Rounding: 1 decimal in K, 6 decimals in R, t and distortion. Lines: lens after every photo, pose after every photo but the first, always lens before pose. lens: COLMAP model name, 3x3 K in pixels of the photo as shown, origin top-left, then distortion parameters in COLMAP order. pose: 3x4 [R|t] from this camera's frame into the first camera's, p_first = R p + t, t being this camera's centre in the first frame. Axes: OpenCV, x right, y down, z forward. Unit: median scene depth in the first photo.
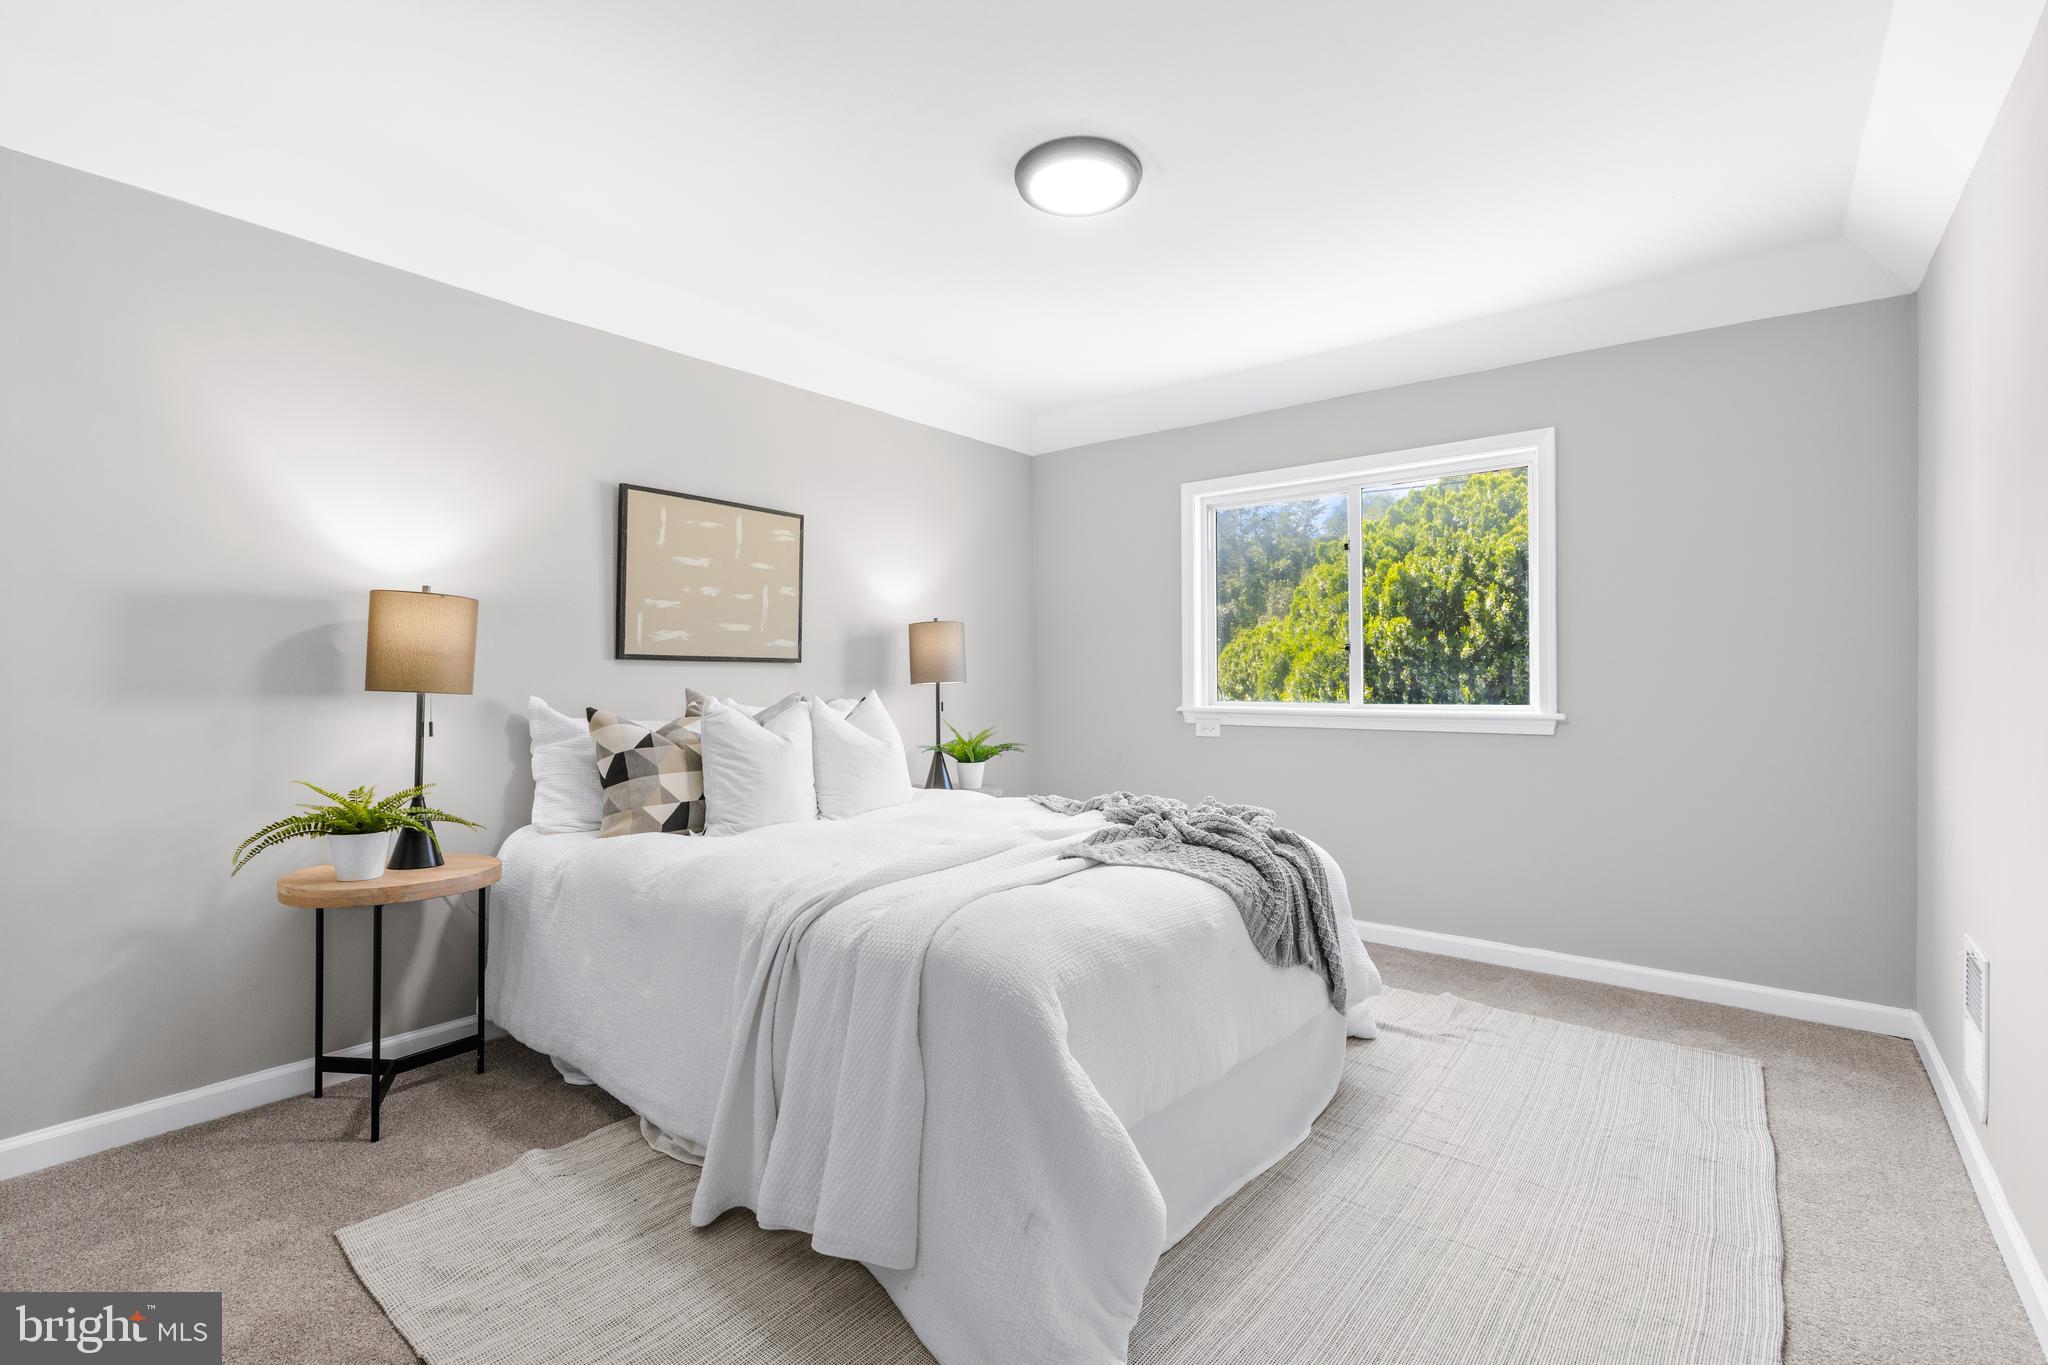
lens RADIAL K [[922.8, 0, 1015.5], [0, 922.8, 679.9], [0, 0, 1]] dist [0.001878, -0.000277]
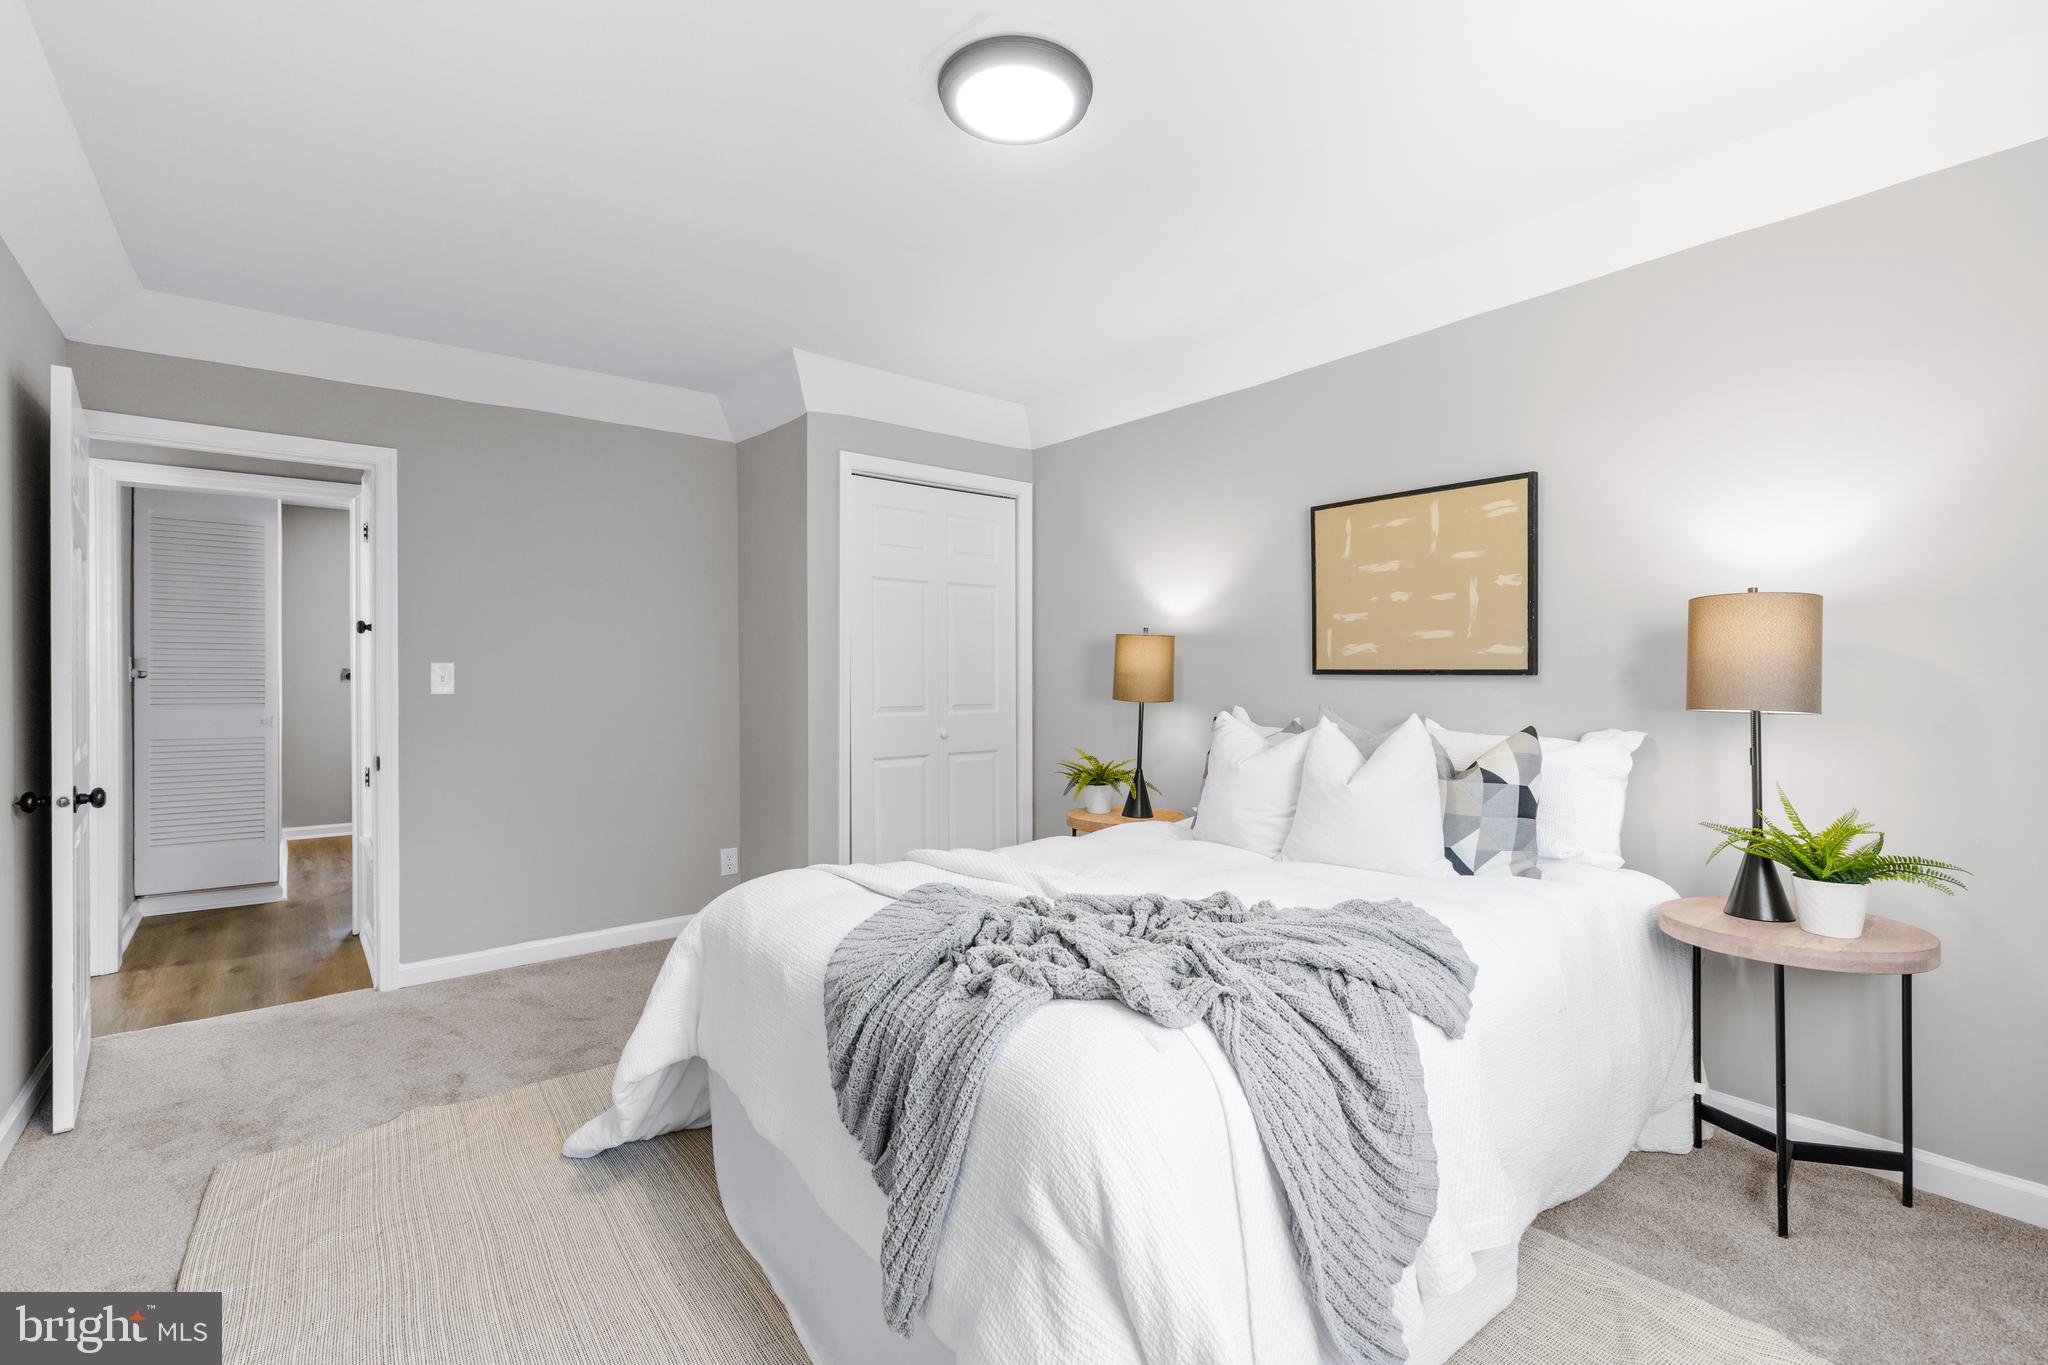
lens RADIAL K [[922.8, 0, 1016.2], [0, 922.8, 679.6], [0, 0, 1]] dist [0.001878, -0.000277]
pose [[-0.226125, -0.003035, -0.974093, 0.638879], [-0.009014, 0.999959, -0.001023, -0.012499], [0.974056, 0.008549, -0.226143, 0.873319]]
